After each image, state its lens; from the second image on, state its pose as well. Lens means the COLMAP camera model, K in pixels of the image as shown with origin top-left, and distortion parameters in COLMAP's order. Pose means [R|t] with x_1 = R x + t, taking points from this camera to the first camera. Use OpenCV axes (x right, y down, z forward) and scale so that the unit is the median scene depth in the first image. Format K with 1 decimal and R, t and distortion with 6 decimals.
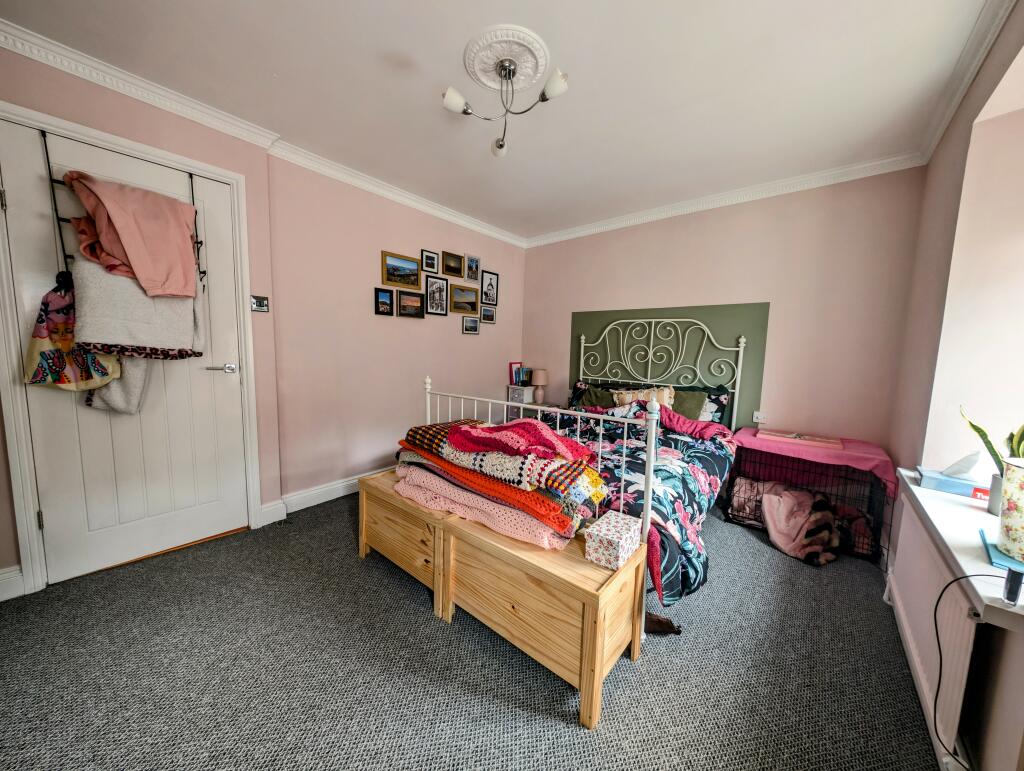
lens RADIAL K [[365.1, 0, 511.0], [0, 365.1, 384.4], [0, 0, 1]] dist [0.000909, -0.000655]
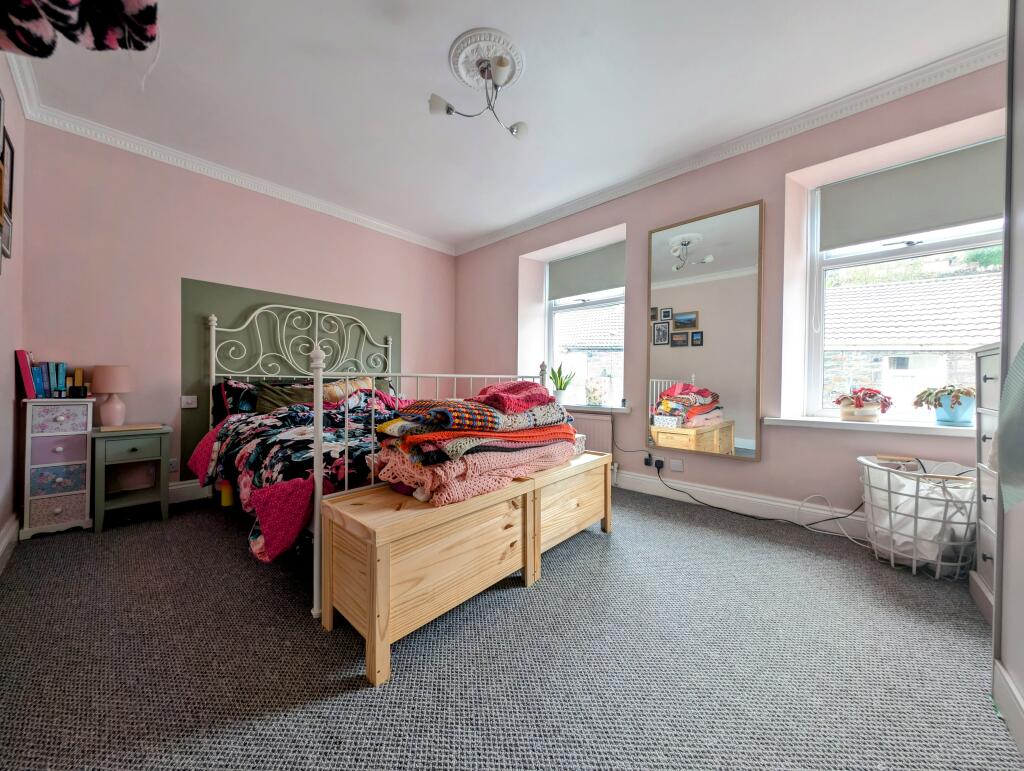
lens RADIAL K [[365.1, 0, 512.1], [0, 365.1, 385.3], [0, 0, 1]] dist [0.000909, -0.000655]
pose [[0.021451, -0.035340, 0.999145, -0.584944], [0.091670, 0.995235, 0.033234, 0.033761], [-0.995558, 0.090879, 0.024589, 0.495735]]
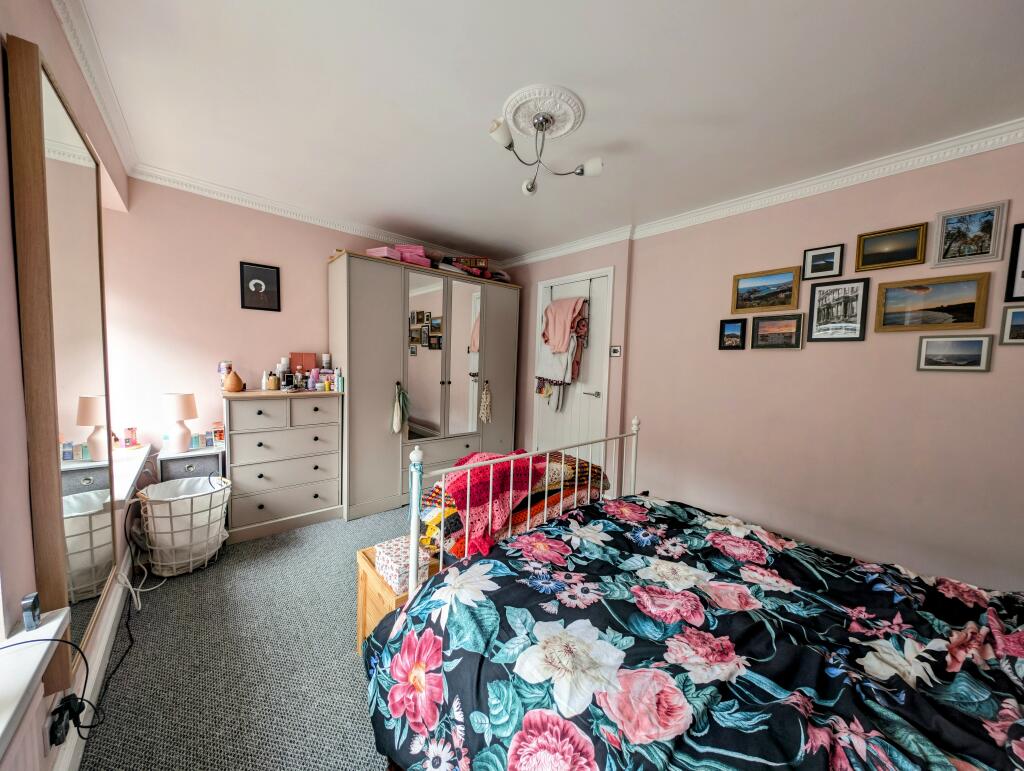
lens RADIAL K [[365.1, 0, 510.8], [0, 365.1, 386.8], [0, 0, 1]] dist [0.000909, -0.000655]
pose [[-0.156333, 0.039297, -0.986922, 0.528869], [-0.132255, 0.989377, 0.060345, -0.081142], [0.978810, 0.139959, -0.149475, 0.588207]]
